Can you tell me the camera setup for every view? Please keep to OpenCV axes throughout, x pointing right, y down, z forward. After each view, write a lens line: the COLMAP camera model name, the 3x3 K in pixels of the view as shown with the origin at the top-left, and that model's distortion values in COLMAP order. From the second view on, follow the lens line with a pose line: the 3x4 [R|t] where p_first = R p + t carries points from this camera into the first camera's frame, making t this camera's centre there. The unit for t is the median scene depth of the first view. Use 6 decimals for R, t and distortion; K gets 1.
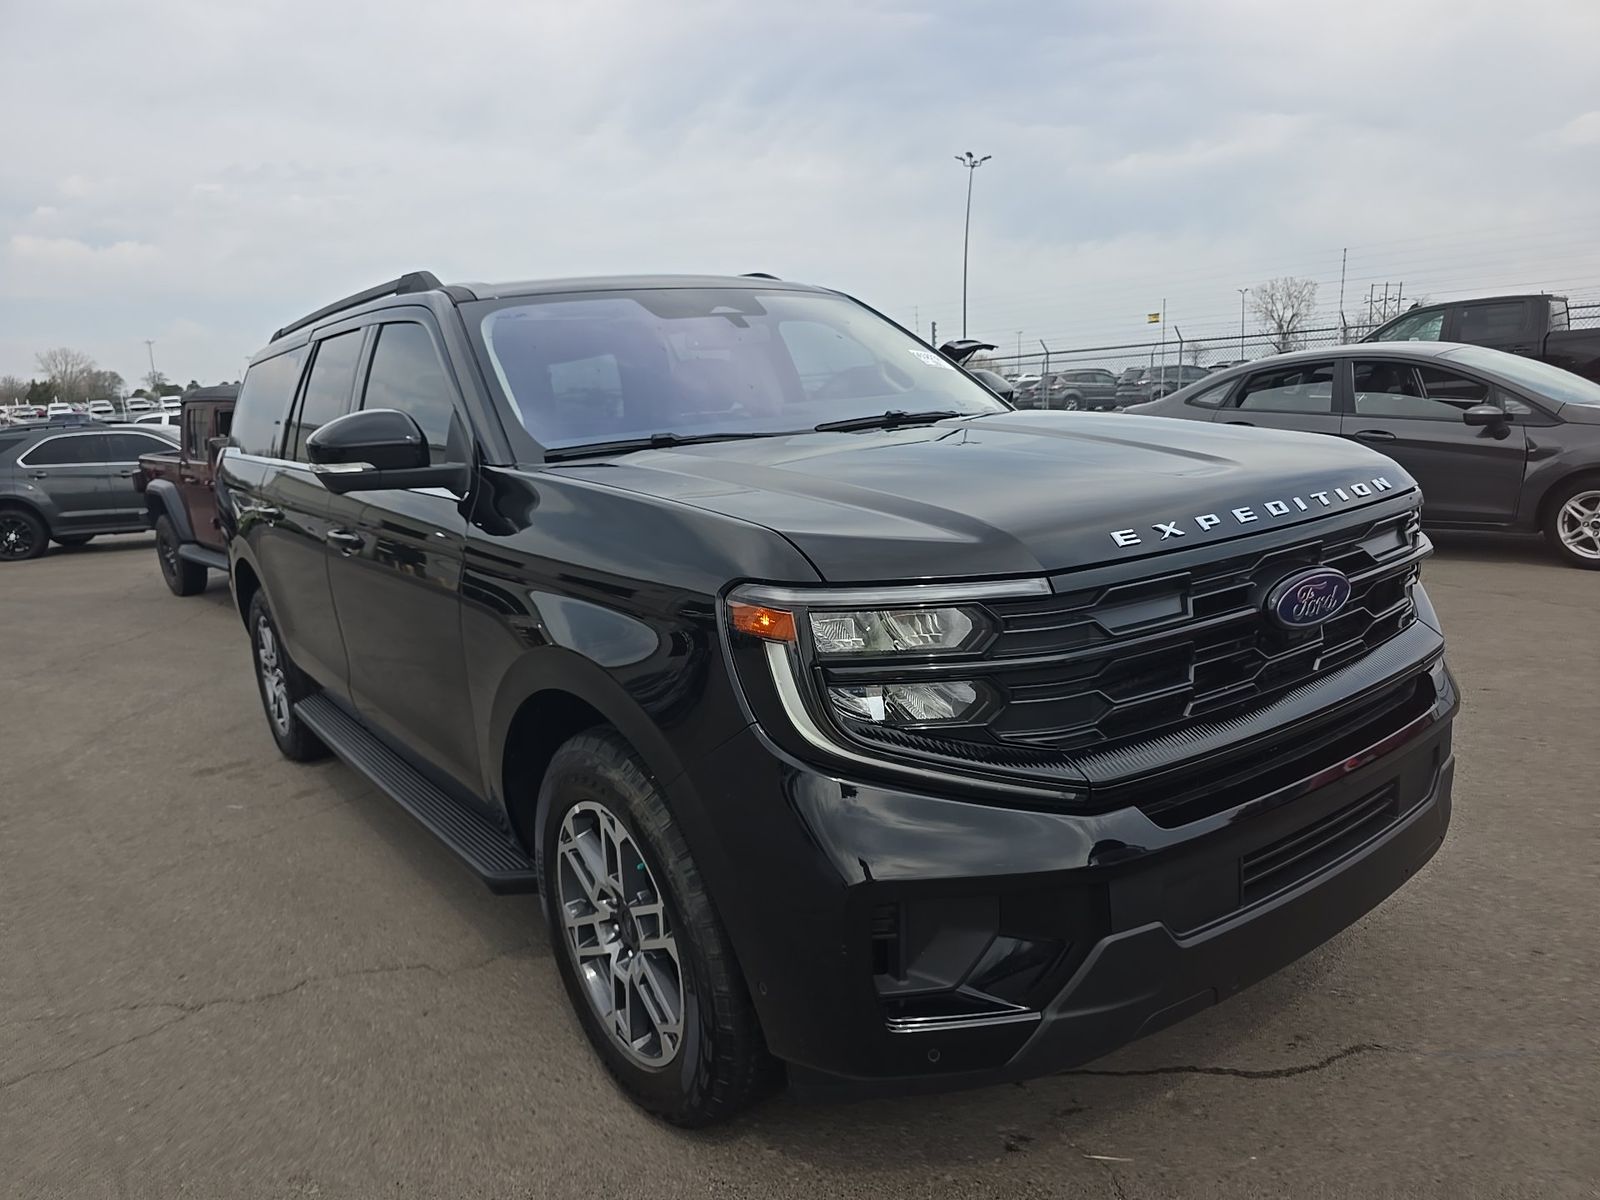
lens RADIAL K [[1088.4, 0, 800.0], [0, 1088.4, 600.0], [0, 0, 1]] dist [0.045829, -0.037853]
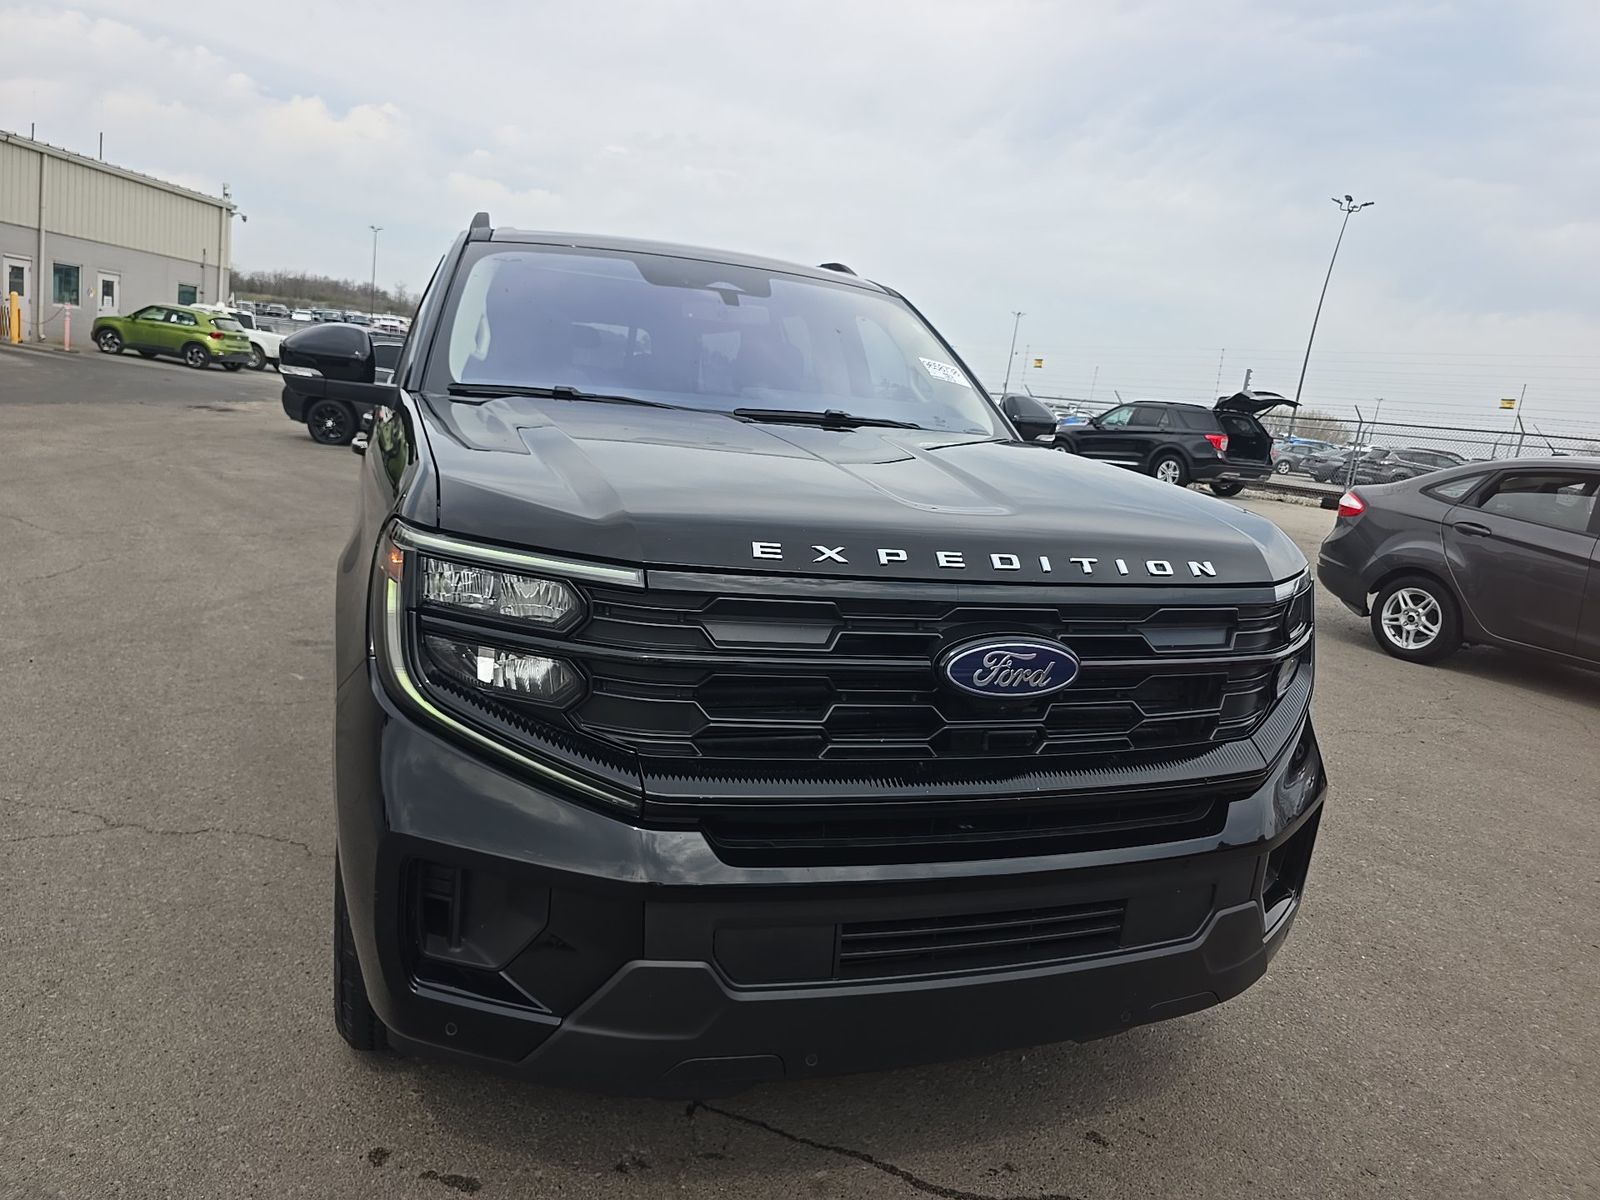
lens RADIAL K [[1098.9, 0, 792.4], [0, 1098.9, 593.3], [0, 0, 1]] dist [0.048019, -0.045848]
pose [[0.946878, 0.208578, -0.244781, 0.364016], [-0.211304, 0.977299, 0.015377, -0.026503], [0.242432, 0.037163, 0.969456, 0.067608]]
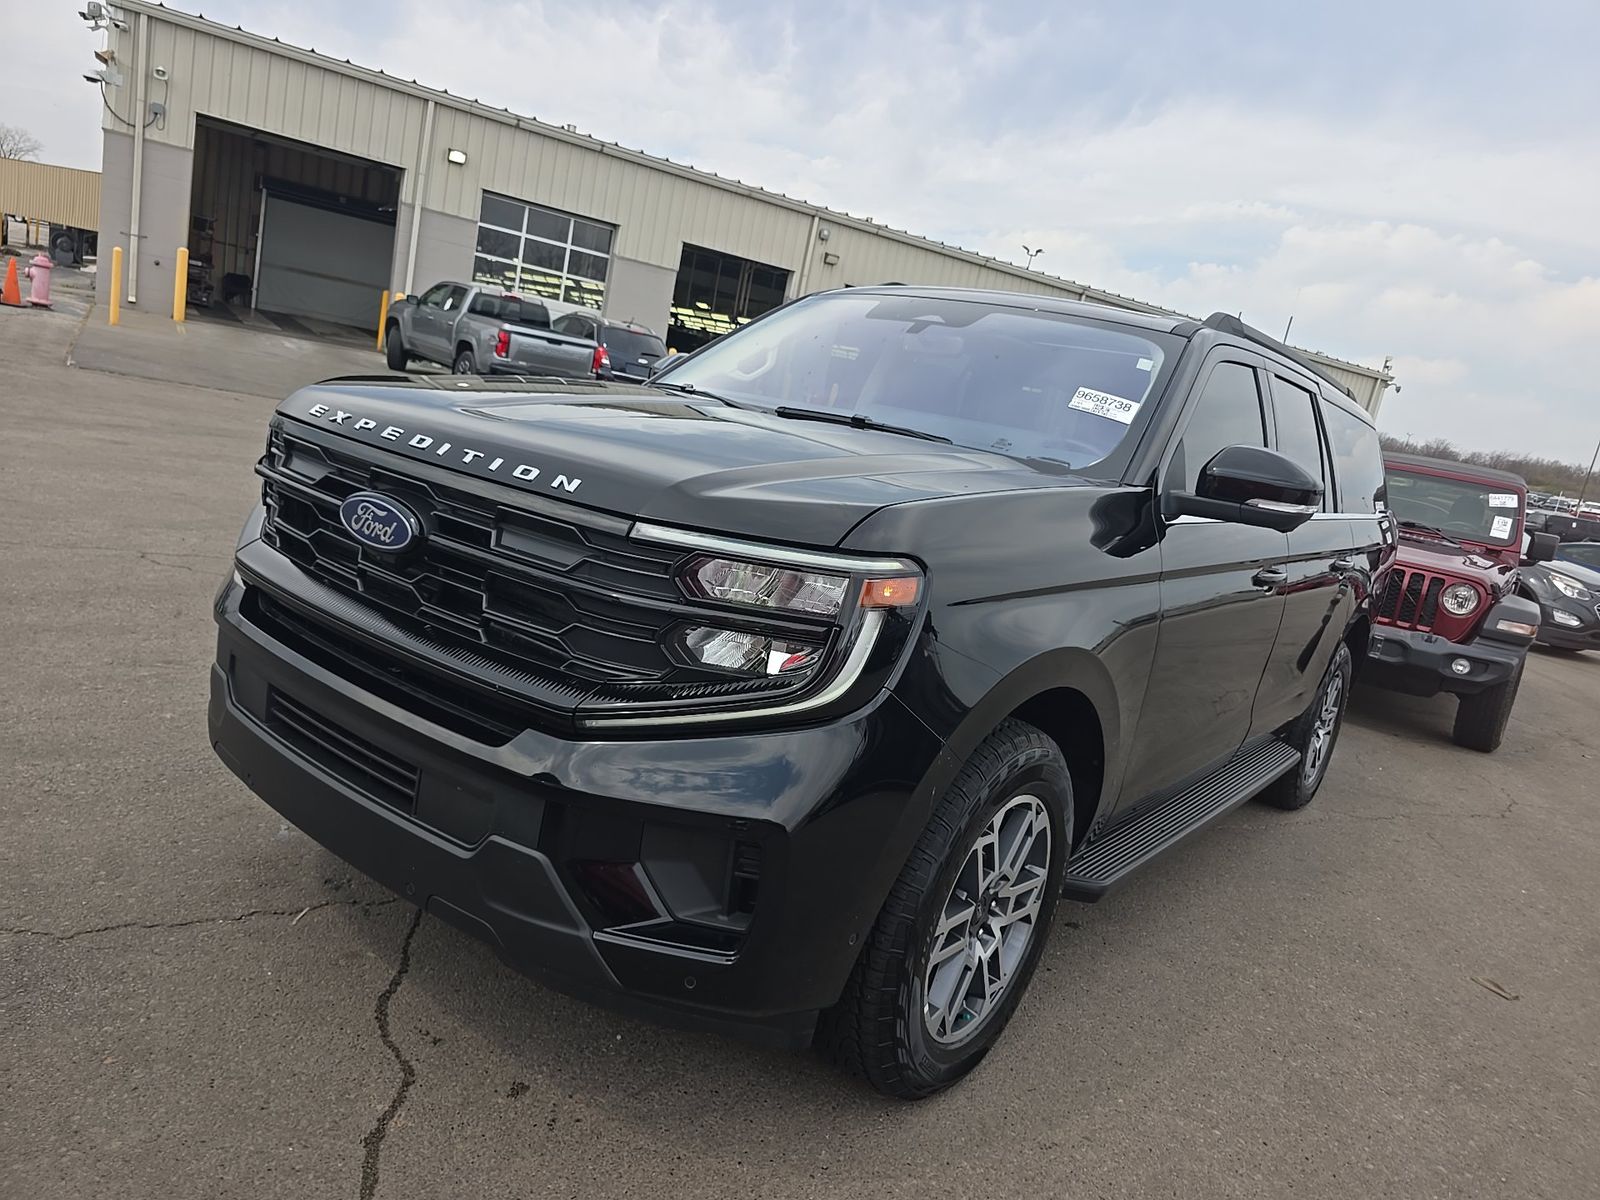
lens RADIAL K [[1098.9, 0, 792.4], [0, 1098.9, 593.3], [0, 0, 1]] dist [0.048019, -0.045848]
pose [[0.245788, 0.282873, -0.927131, 1.140059], [-0.371459, 0.910941, 0.179458, -0.202459], [0.895325, 0.300282, 0.328974, 0.743755]]
